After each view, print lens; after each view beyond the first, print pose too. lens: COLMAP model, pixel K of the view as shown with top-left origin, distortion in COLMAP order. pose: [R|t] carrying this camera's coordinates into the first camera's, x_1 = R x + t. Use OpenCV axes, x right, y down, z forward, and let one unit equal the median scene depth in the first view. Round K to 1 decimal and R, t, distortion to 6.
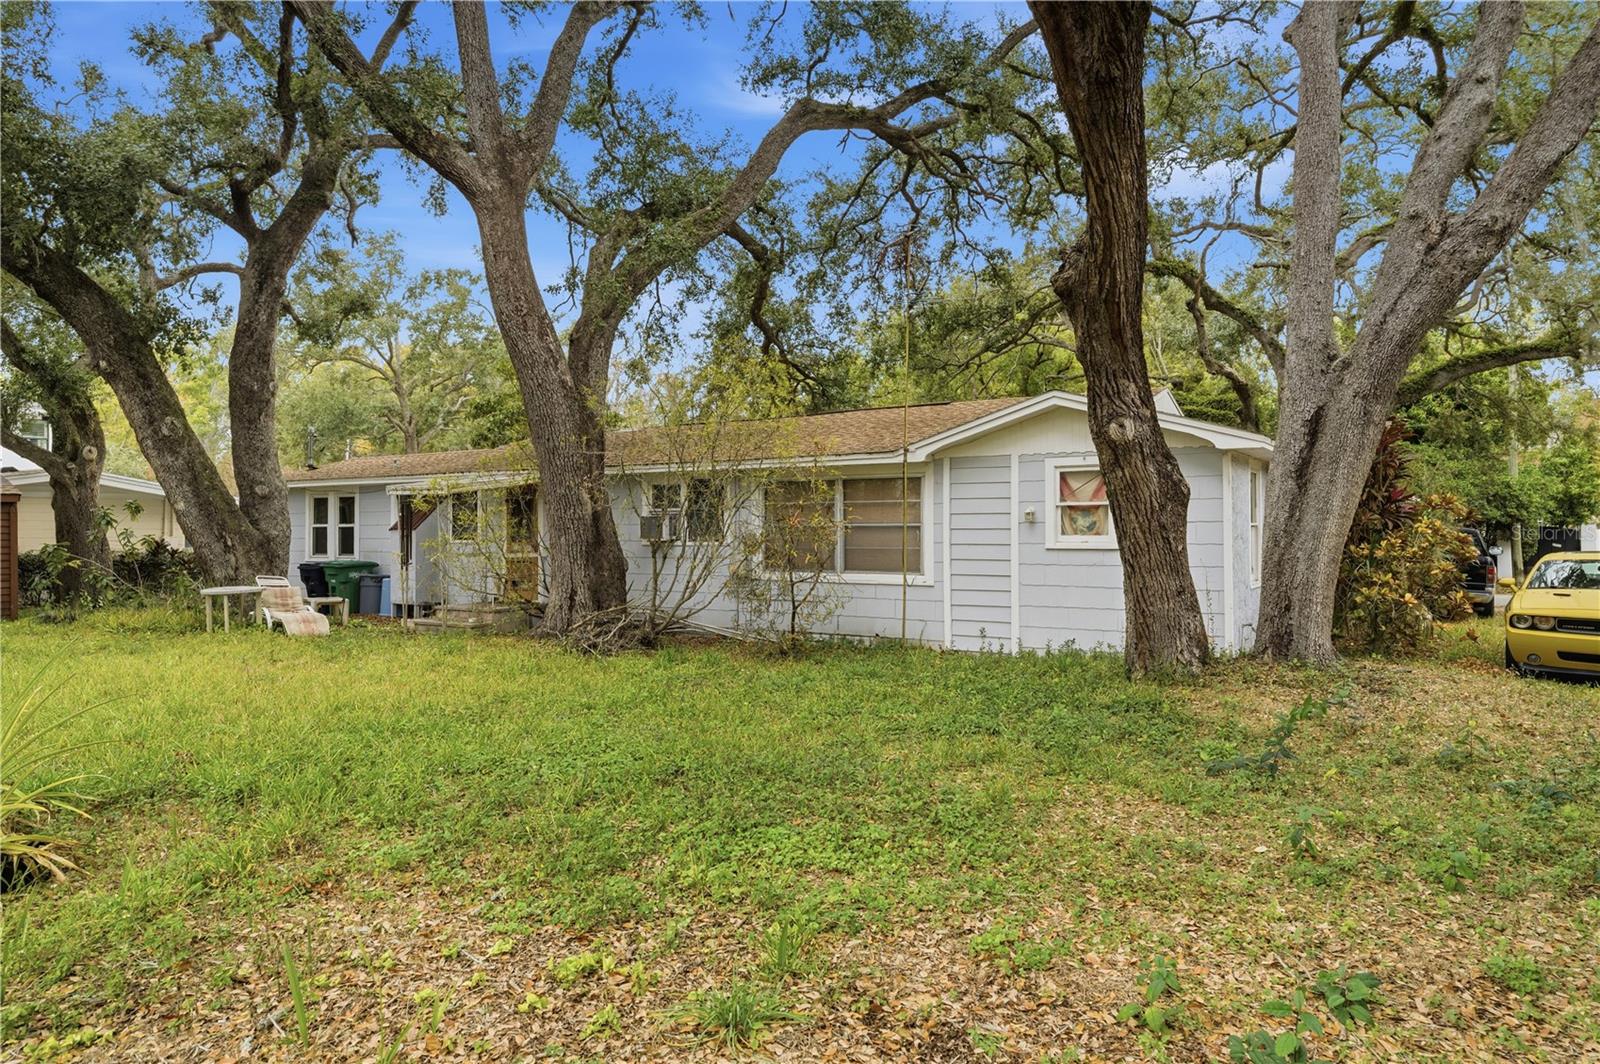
lens RADIAL K [[1016.3, 0, 803.1], [0, 1016.3, 507.9], [0, 0, 1]] dist [-0.000716, 0.000163]
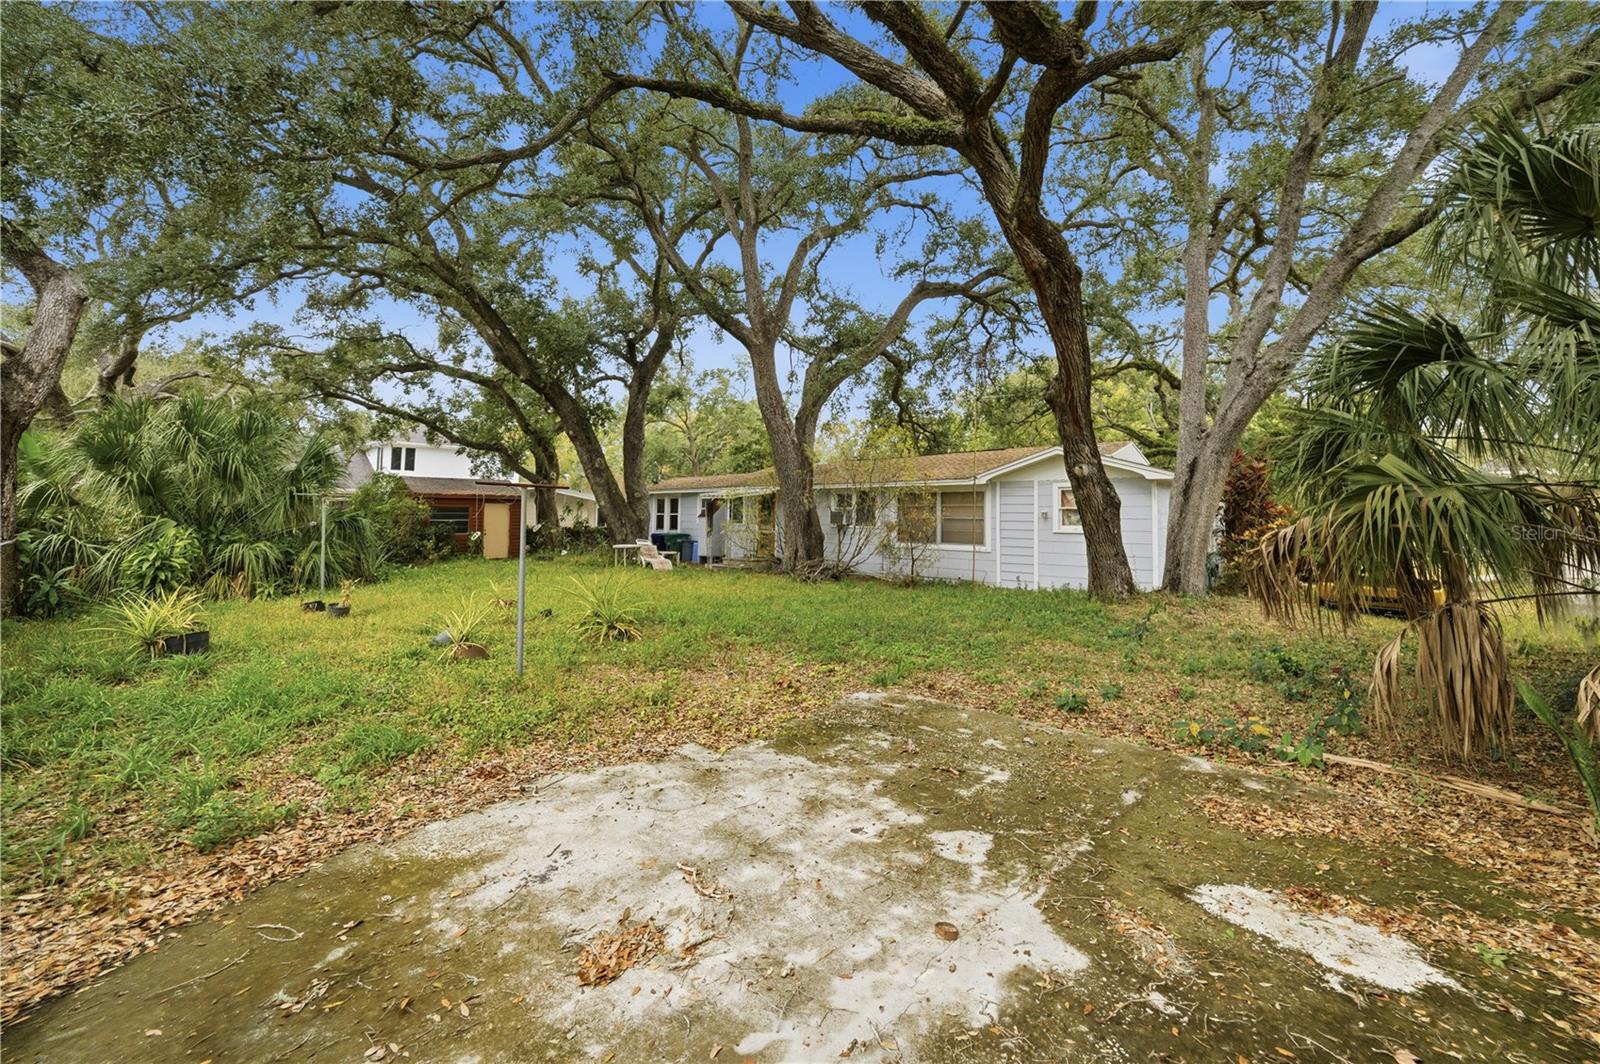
lens RADIAL K [[799.2, 0, 804.3], [0, 799.2, 484.4], [0, 0, 1]] dist [-0.053562, 0.000091]
pose [[0.986934, 0.008749, -0.160885, 0.025753], [-0.013319, 0.999537, -0.027349, -0.000740], [0.160571, 0.029135, 0.986594, -0.434377]]
